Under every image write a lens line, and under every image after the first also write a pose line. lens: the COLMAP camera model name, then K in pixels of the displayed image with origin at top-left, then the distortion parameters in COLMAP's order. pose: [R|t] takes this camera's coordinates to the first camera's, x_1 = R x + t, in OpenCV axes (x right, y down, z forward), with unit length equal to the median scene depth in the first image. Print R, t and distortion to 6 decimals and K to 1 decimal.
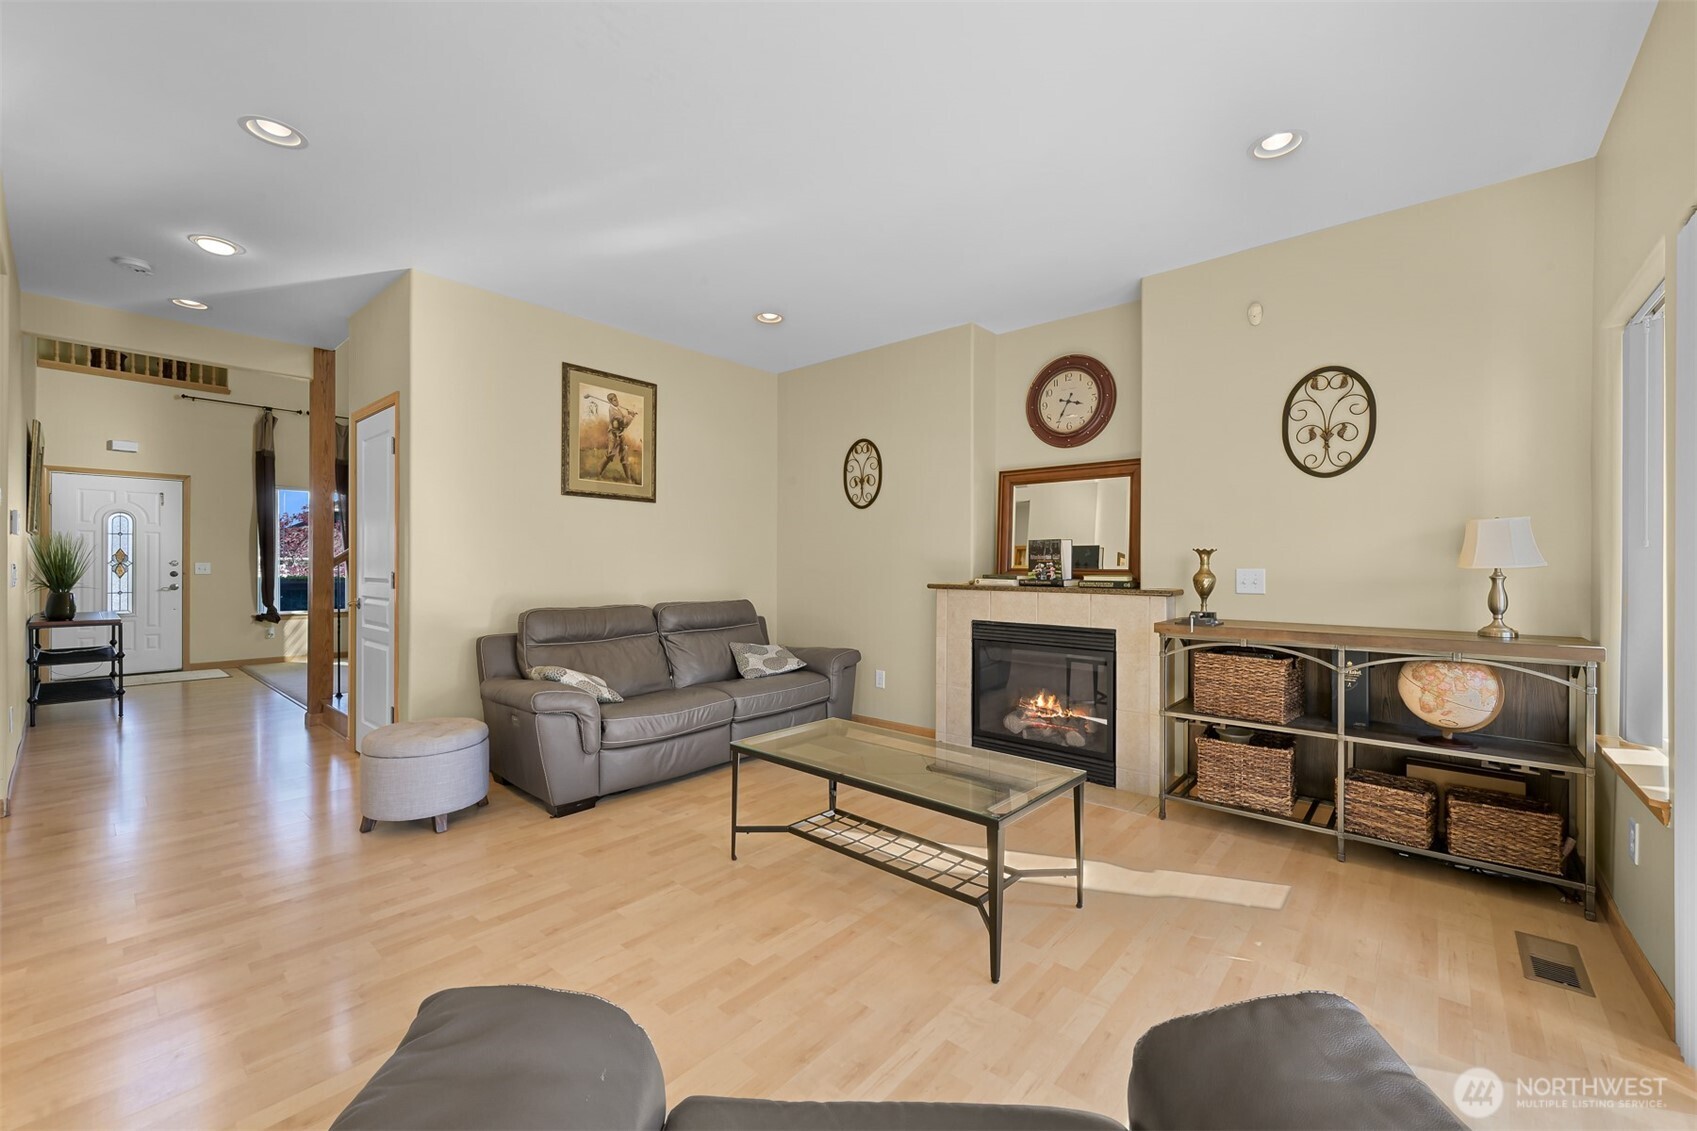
lens RADIAL K [[668.9, 0, 857.1], [0, 668.9, 570.1], [0, 0, 1]] dist [-0.000154, -0.000776]
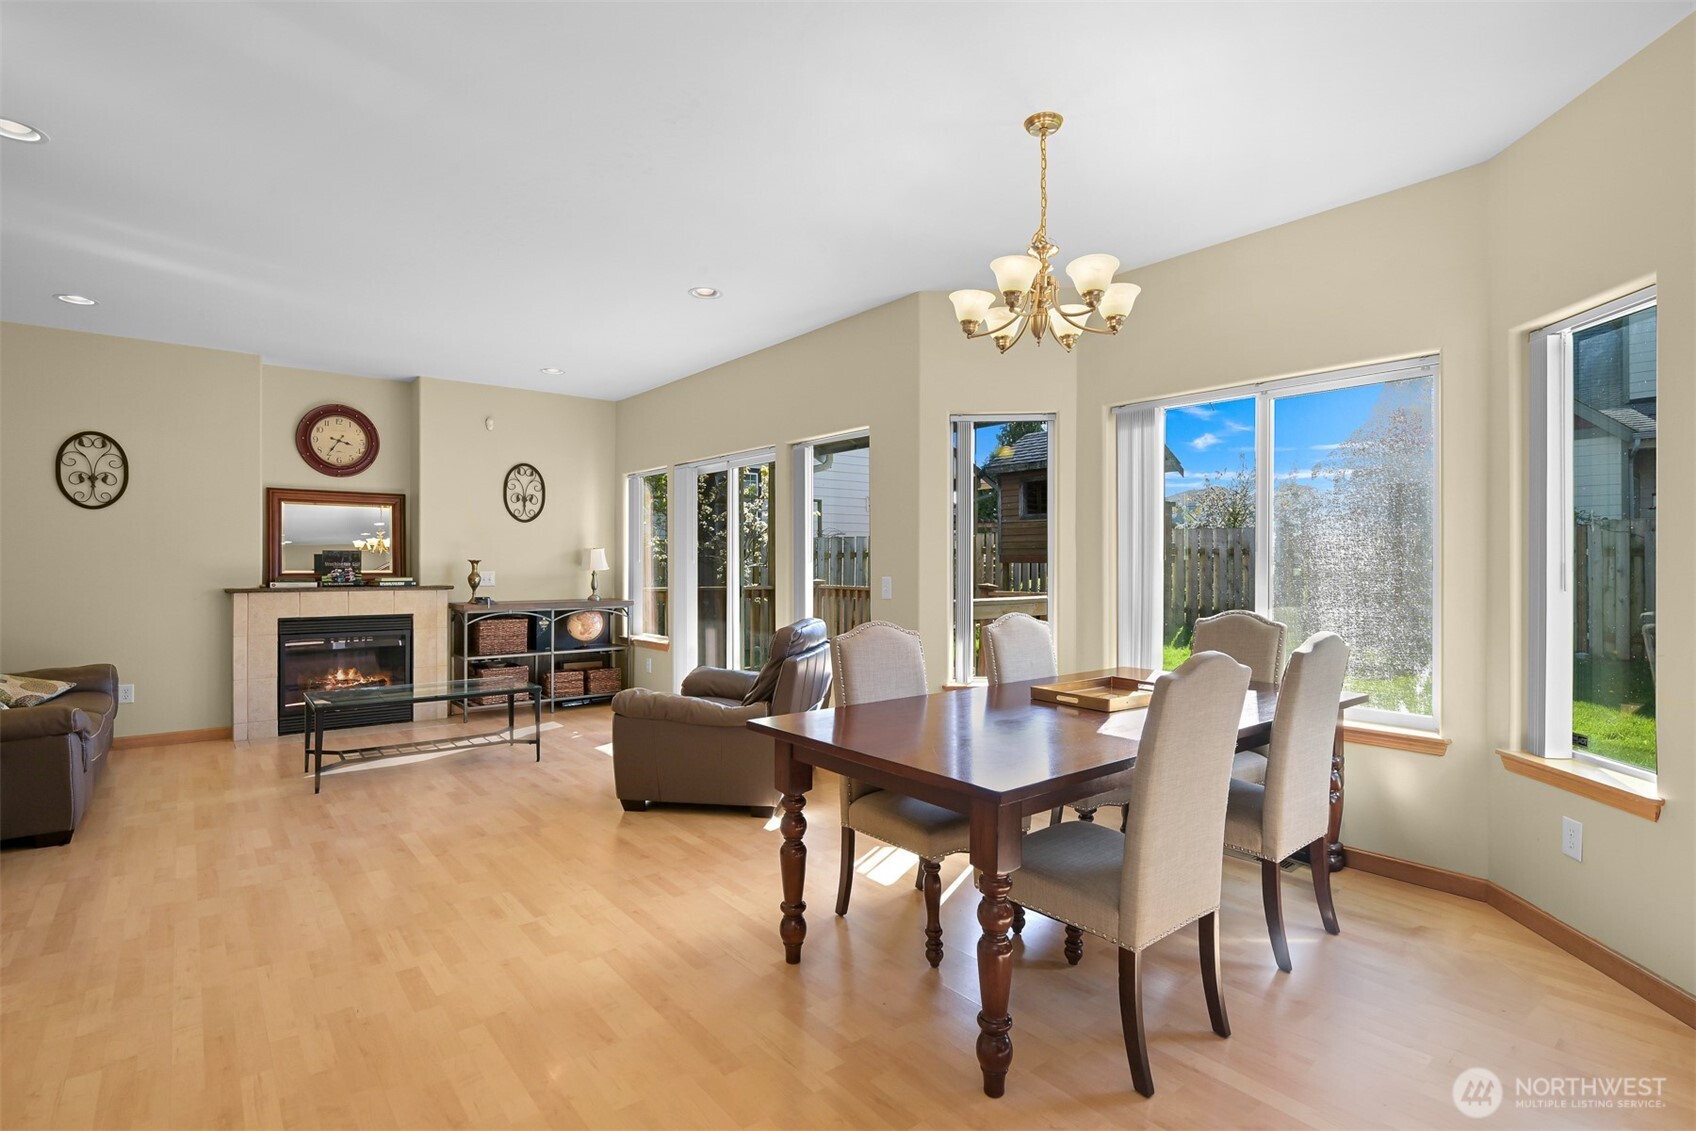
lens RADIAL K [[803.0, 0, 850.0], [0, 803.0, 557.0], [0, 0, 1]] dist [-0.001303, -0.000100]
pose [[0.187749, -0.005702, 0.982200, -1.252114], [-0.002561, 0.999977, 0.006295, -0.053053], [-0.982214, -0.003697, 0.187731, -0.303584]]
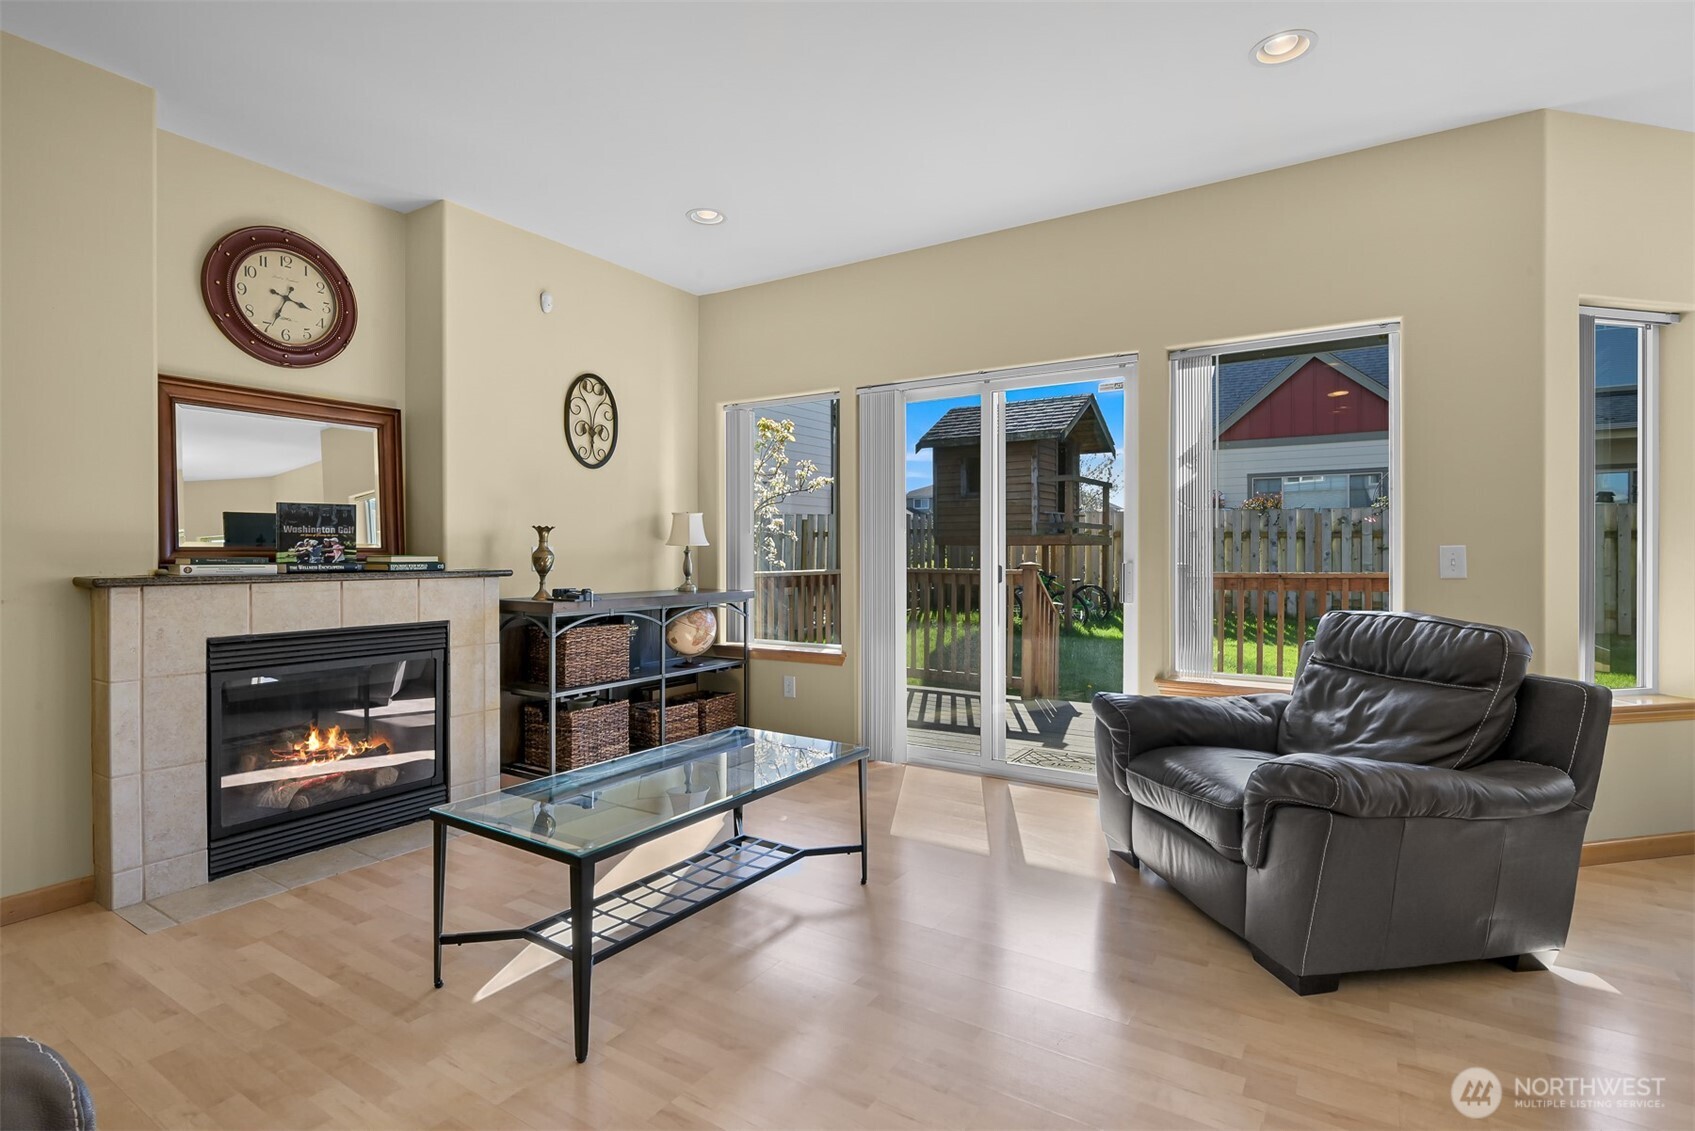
lens RADIAL K [[802.6, 0, 864.3], [0, 802.6, 549.7], [0, 0, 1]] dist [-0.001303, -0.000100]
pose [[-0.127076, -0.012082, 0.991819, -0.704958], [-0.006044, 0.999917, 0.011406, -0.013507], [-0.991875, -0.004545, -0.127139, 0.652704]]
